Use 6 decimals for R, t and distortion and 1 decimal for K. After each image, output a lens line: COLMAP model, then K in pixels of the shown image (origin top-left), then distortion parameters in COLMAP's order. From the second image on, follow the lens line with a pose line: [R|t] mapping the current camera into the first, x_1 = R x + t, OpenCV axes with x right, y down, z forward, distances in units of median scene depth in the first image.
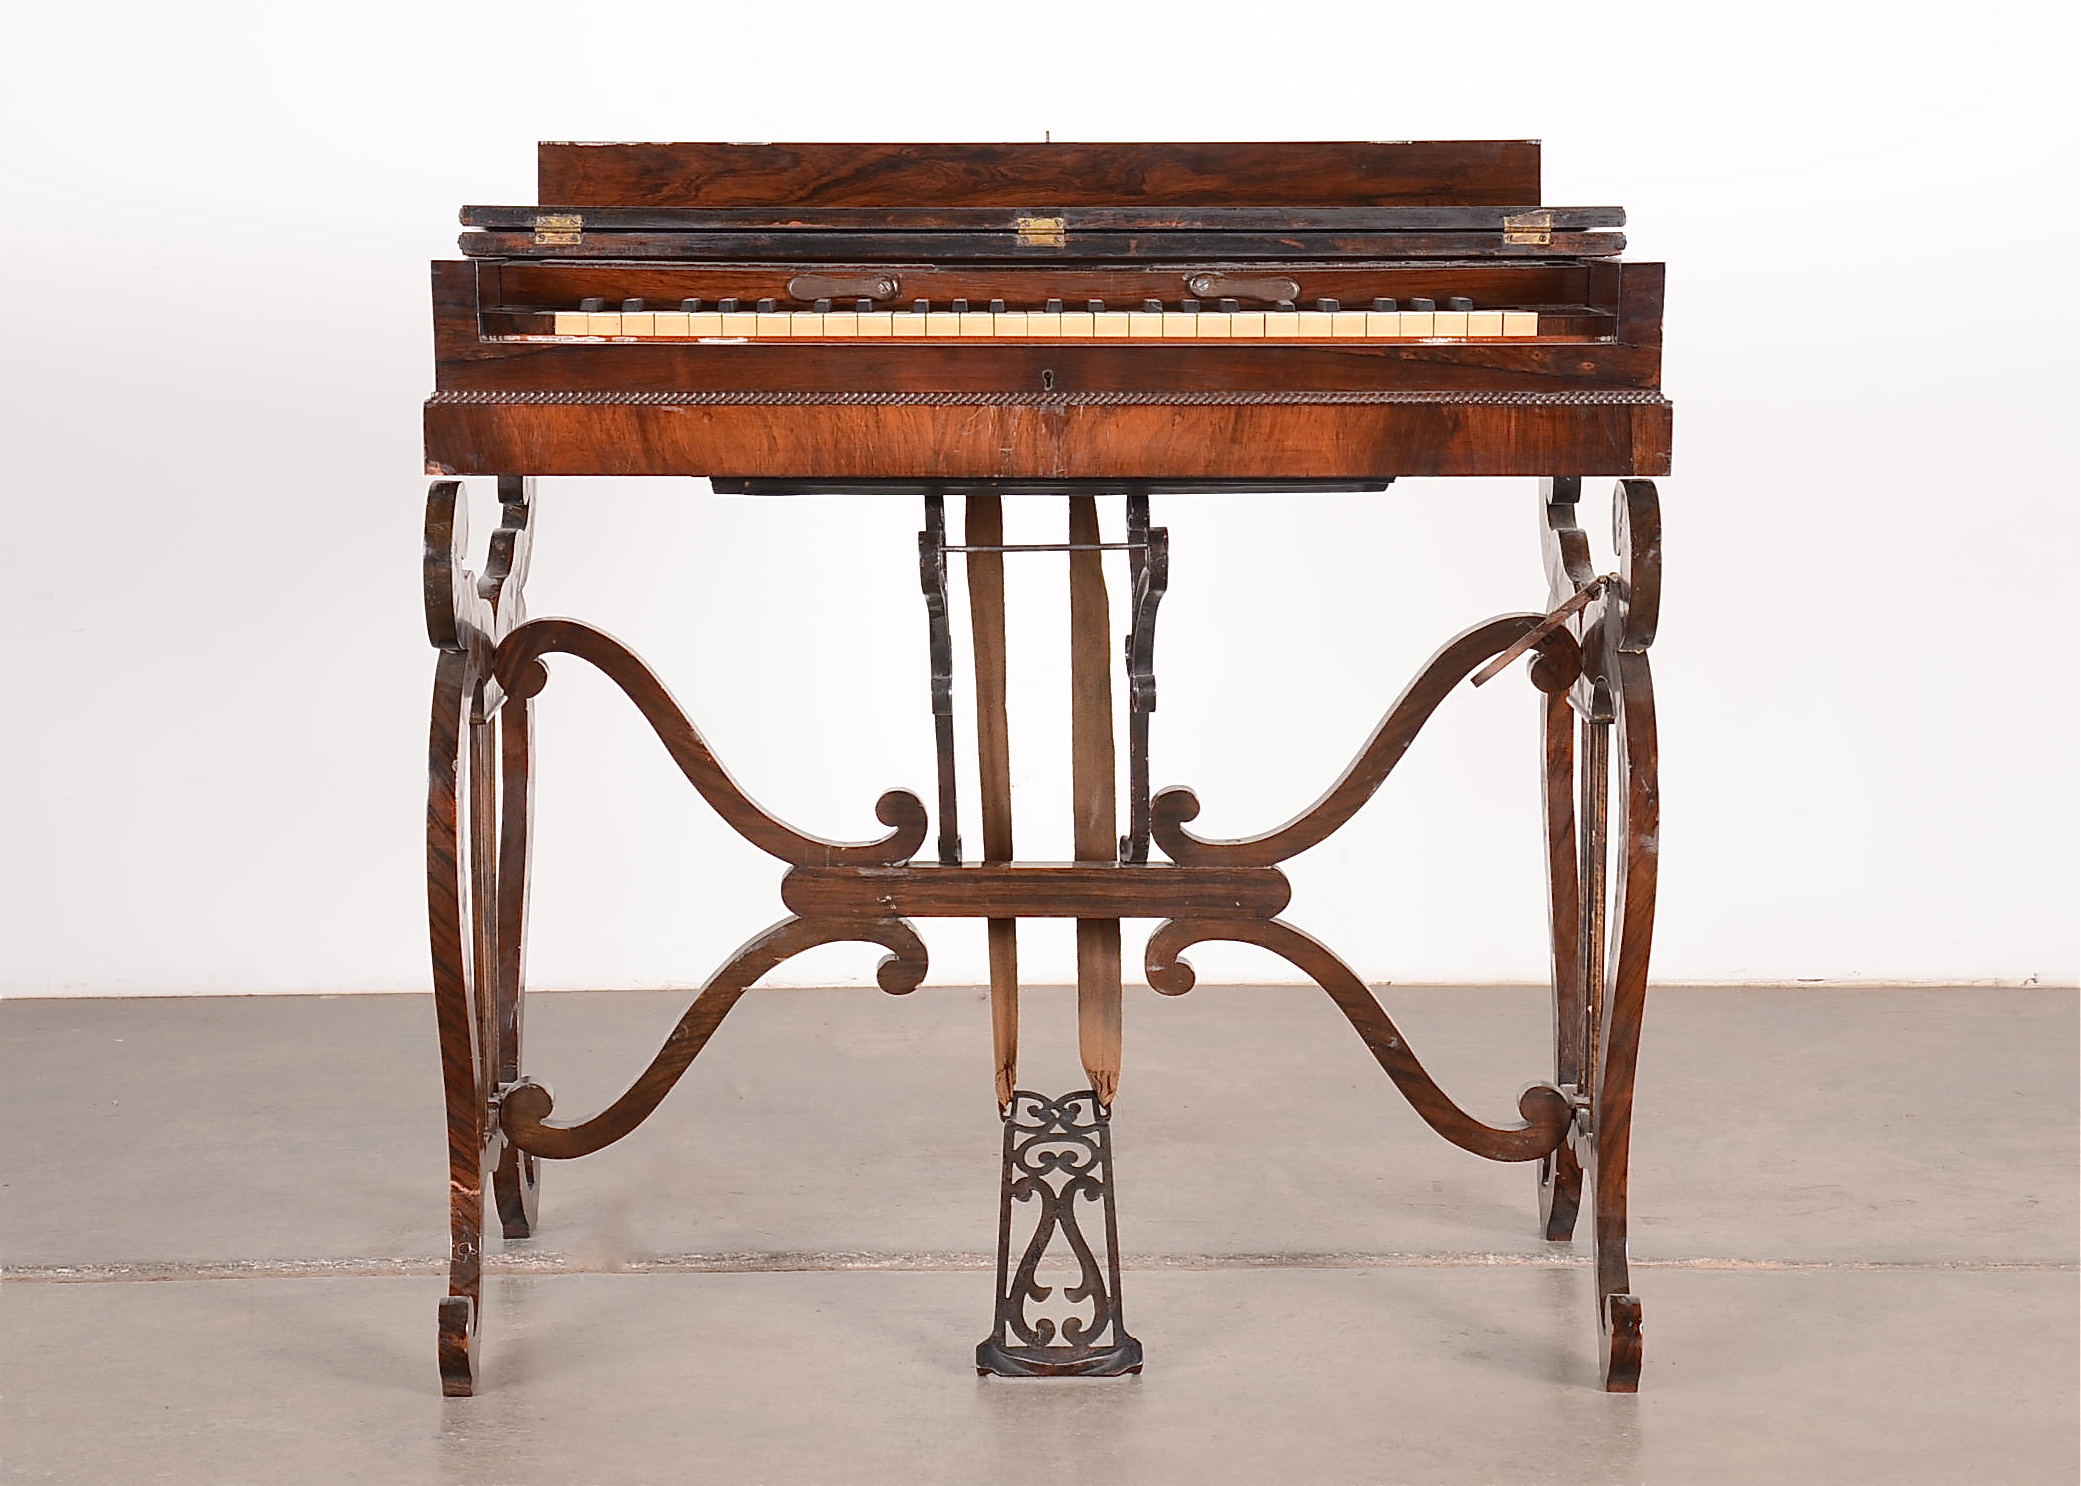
lens RADIAL K [[4625.5, 0, 1040.5], [0, 4625.5, 743.0], [0, 0, 1]] dist [-0.007906, -0.092506]
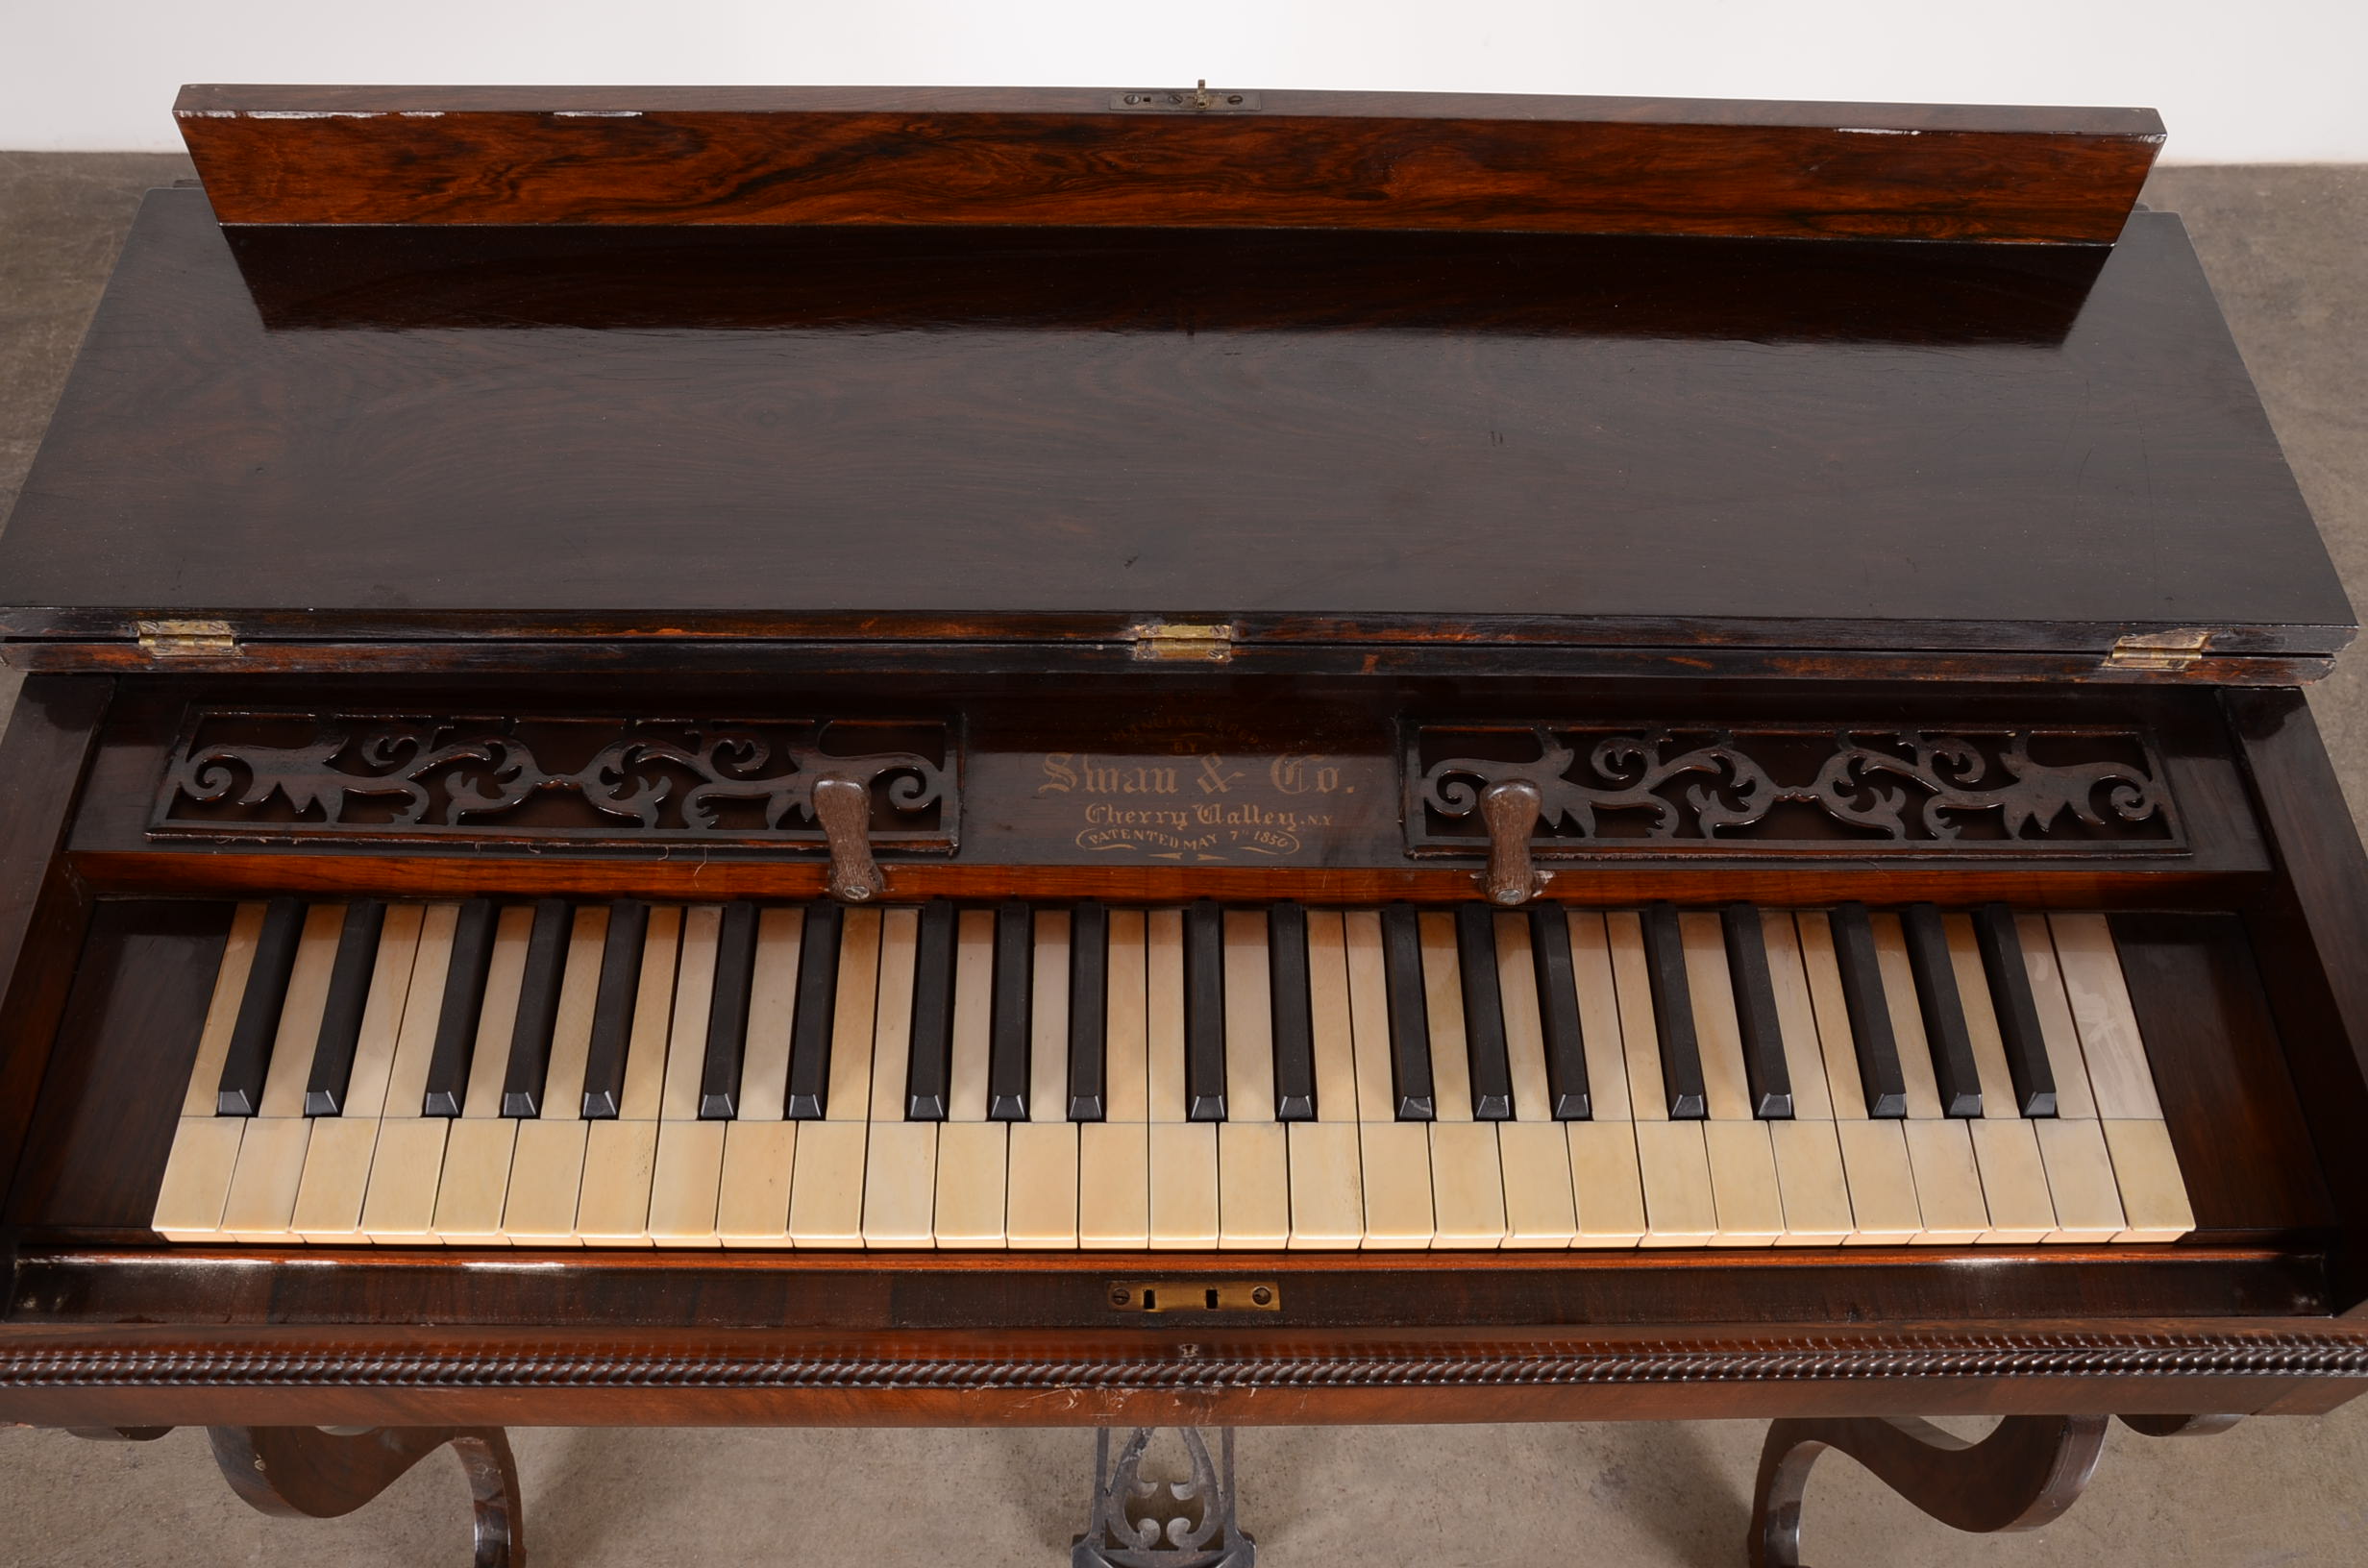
lens RADIAL K [[2089.3, 0, 1184.0], [0, 2089.3, 784.0], [0, 0, 1]] dist [-0.079231, 0.011679]
pose [[0.999529, 0.014319, 0.027156, -0.005247], [-0.030000, 0.643309, 0.765019, -0.253594], [-0.006515, -0.765473, 0.643435, 0.802216]]
